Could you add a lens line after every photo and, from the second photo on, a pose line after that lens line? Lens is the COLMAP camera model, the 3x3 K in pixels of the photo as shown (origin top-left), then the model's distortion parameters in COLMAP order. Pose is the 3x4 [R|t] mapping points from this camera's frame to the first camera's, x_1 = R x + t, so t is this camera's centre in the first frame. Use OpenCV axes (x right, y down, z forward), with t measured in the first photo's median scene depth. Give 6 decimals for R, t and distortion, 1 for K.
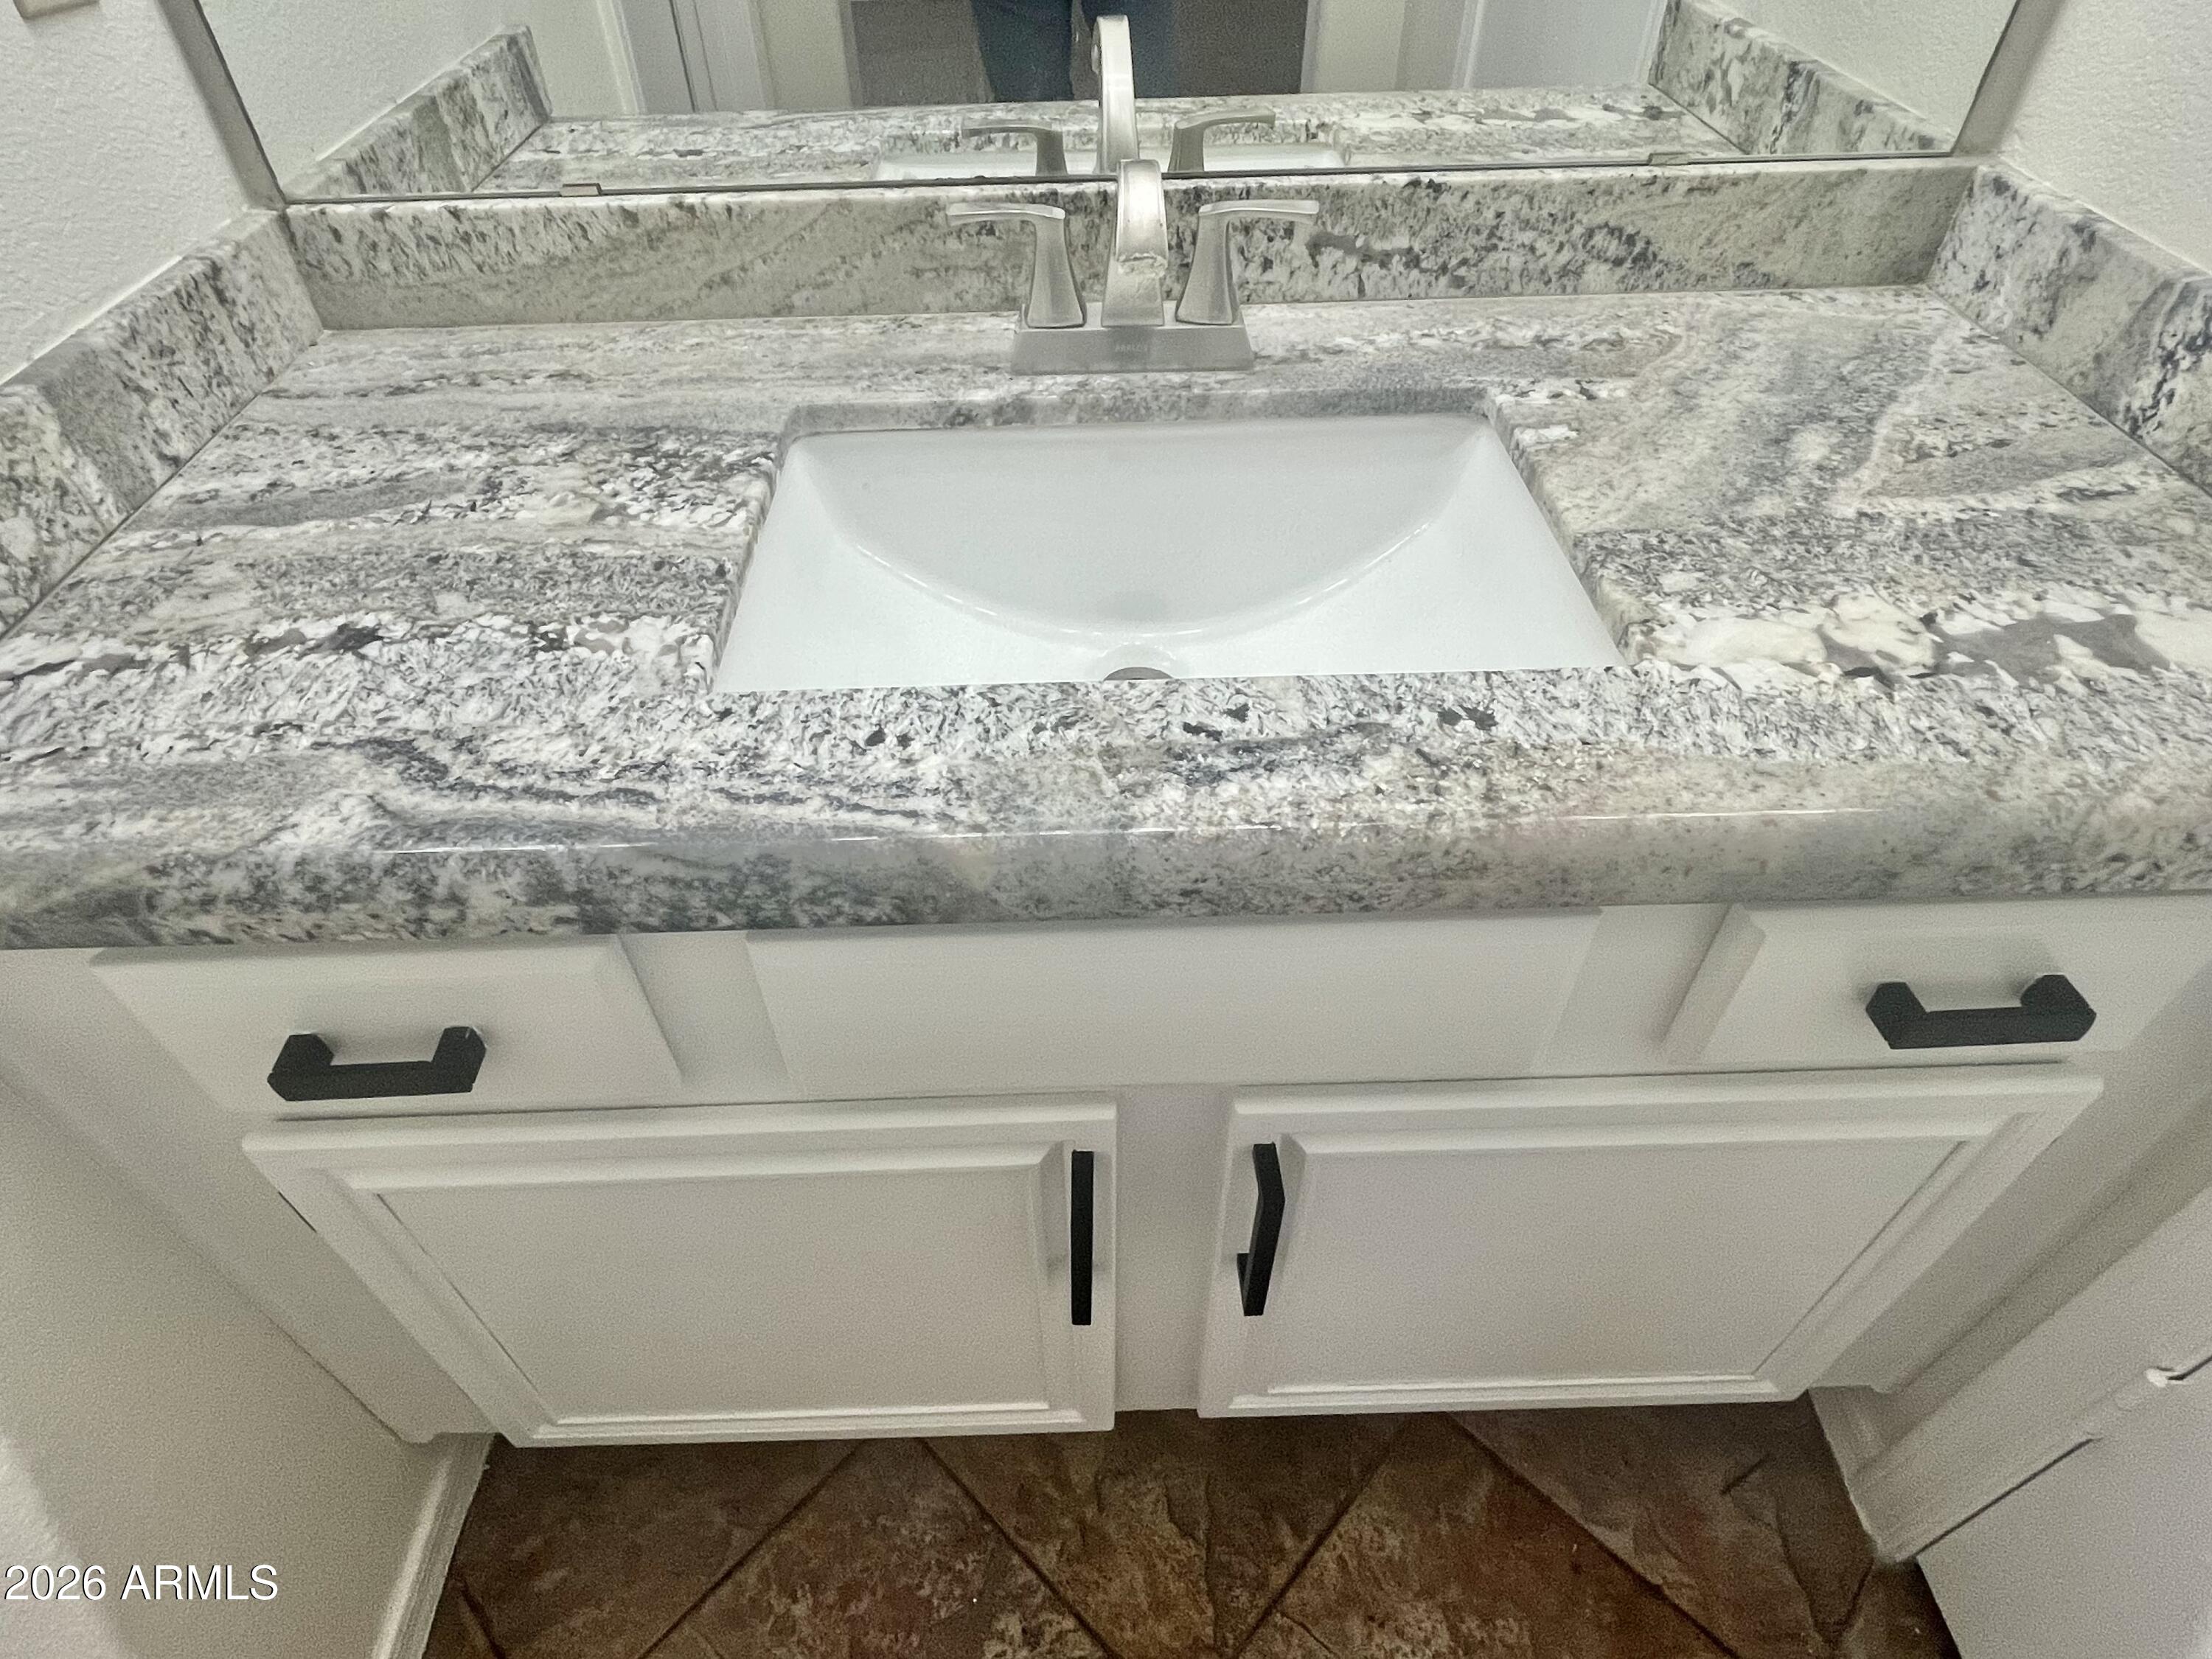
lens RADIAL K [[1224.0, 0, 1093.5], [0, 1224.0, 827.2], [0, 0, 1]] dist [-0.001960, -0.000745]
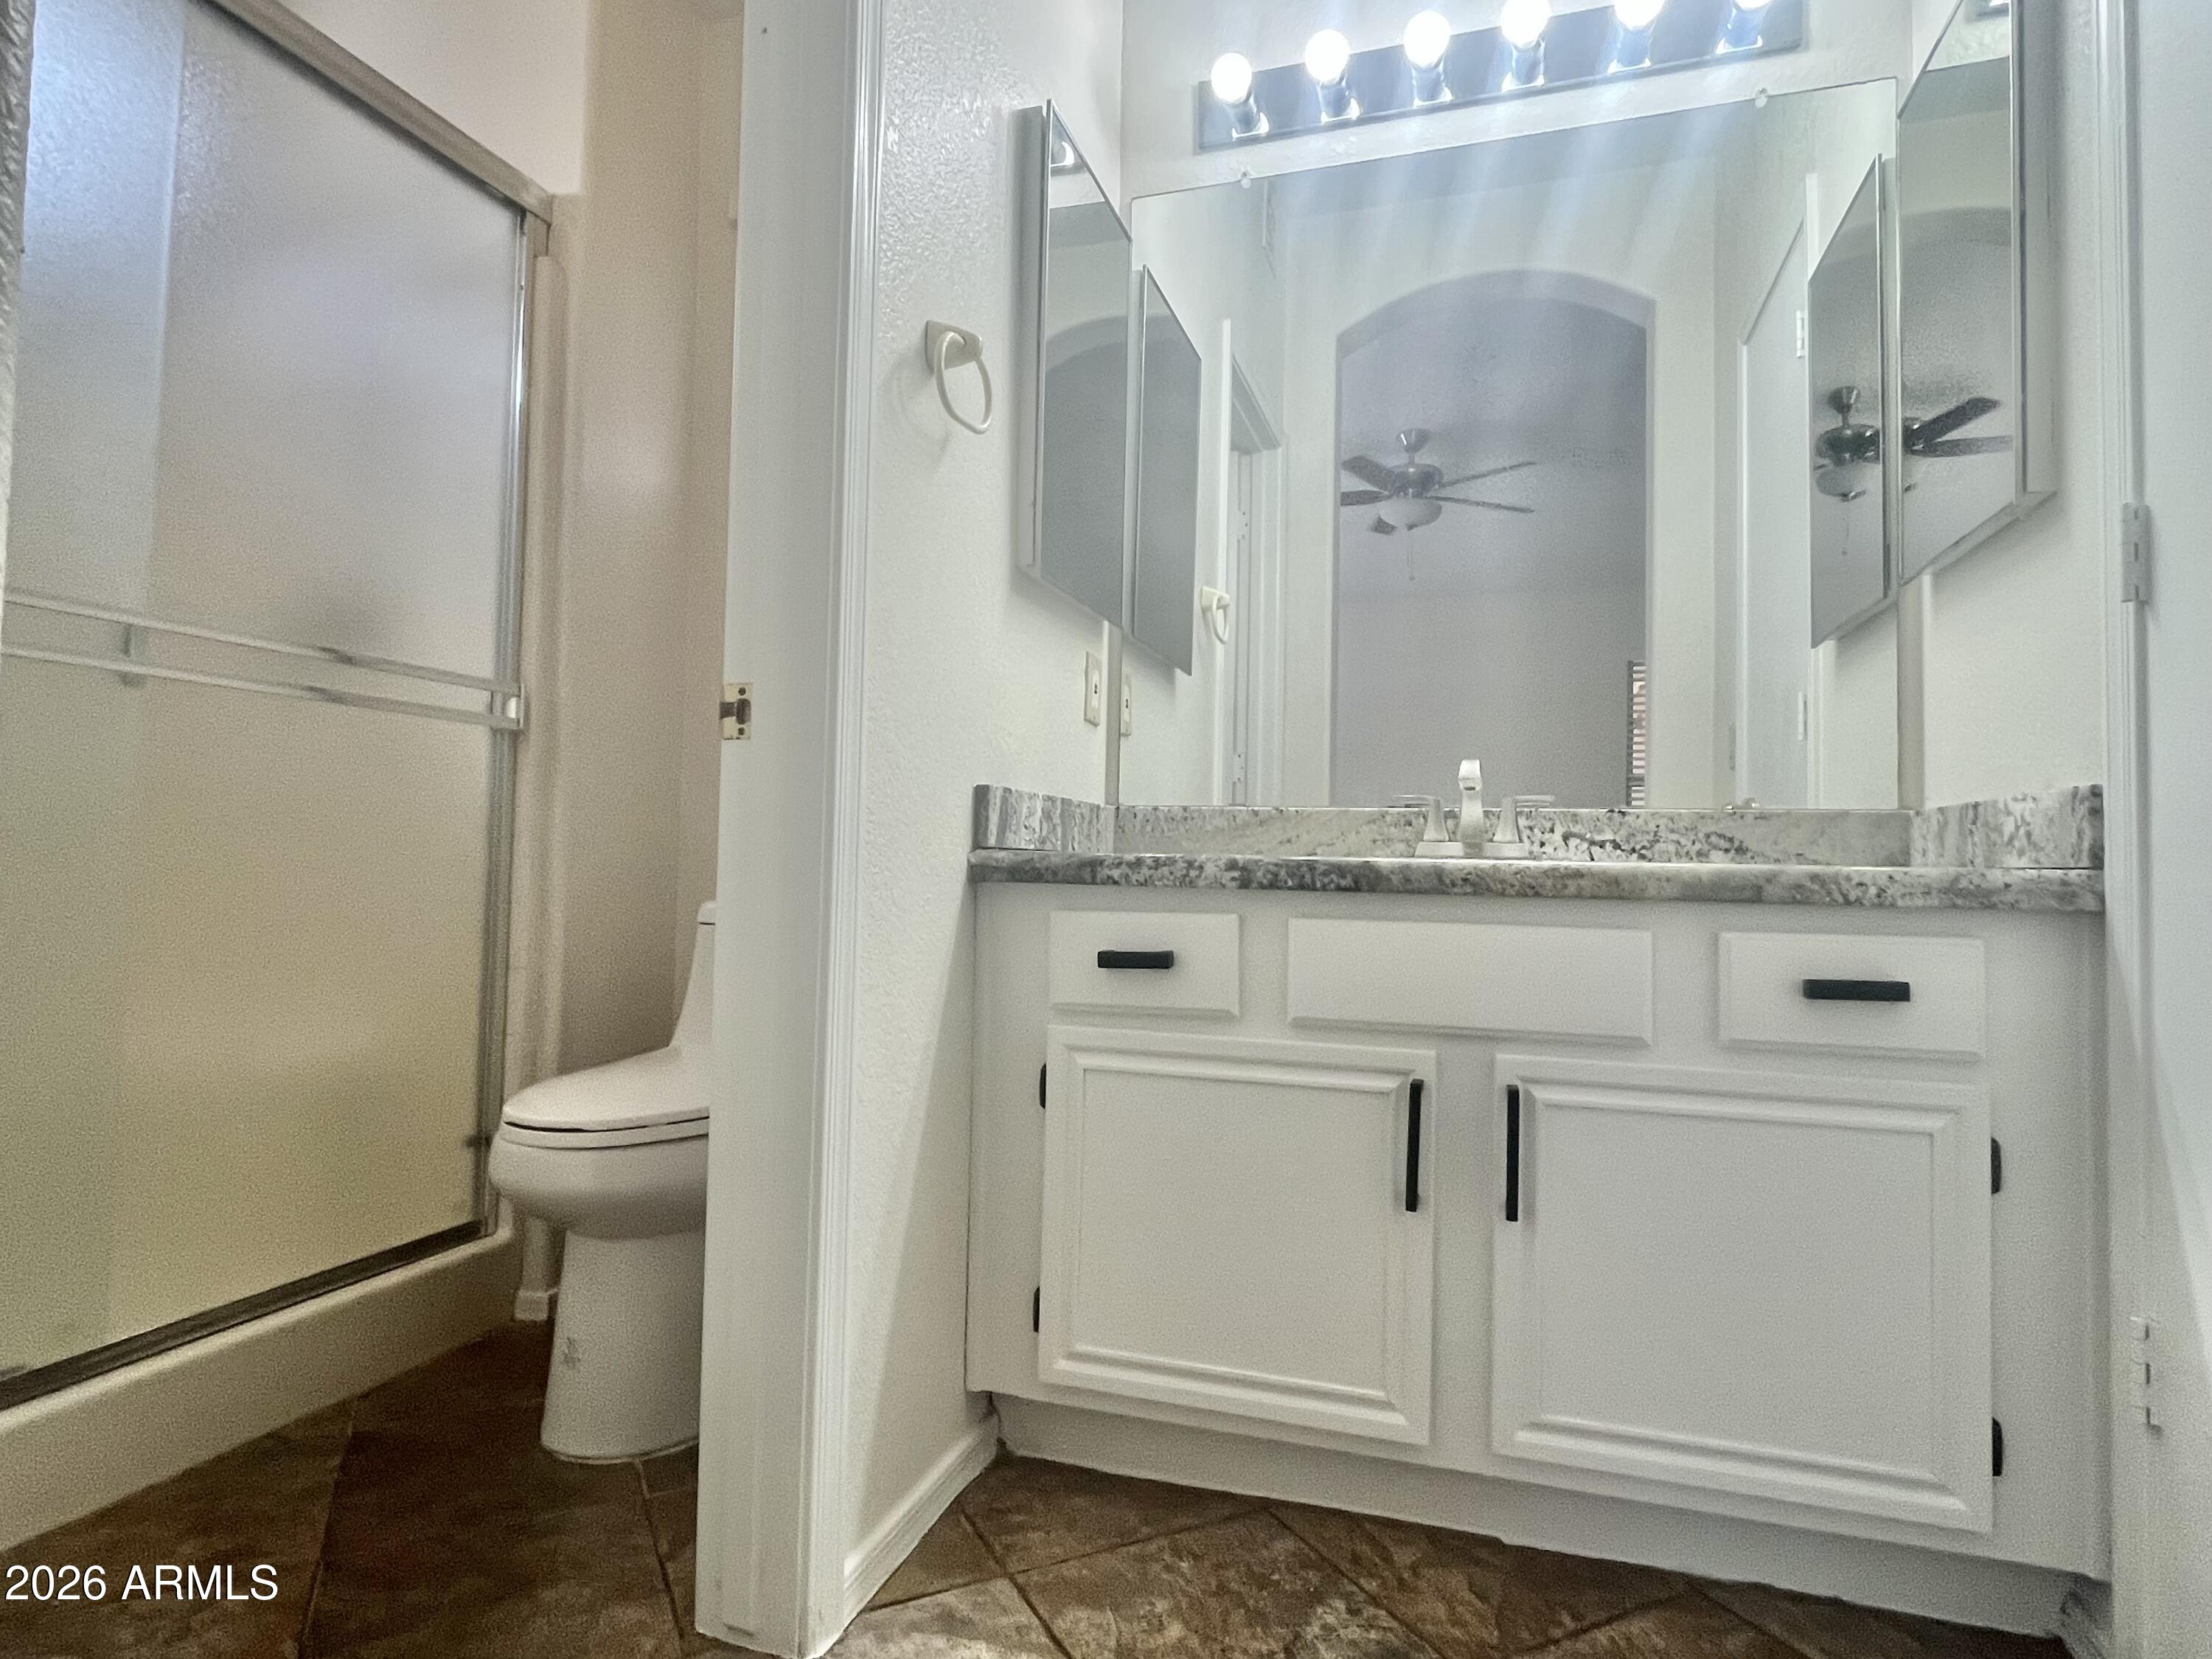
lens RADIAL K [[1224.0, 0, 1109.4], [0, 1224.0, 820.6], [0, 0, 1]] dist [-0.001960, -0.000745]
pose [[0.945229, 0.022922, -0.325602, 0.122931], [-0.249711, 0.693190, -0.676116, 1.142712], [0.210206, 0.720390, 0.660947, -0.595270]]
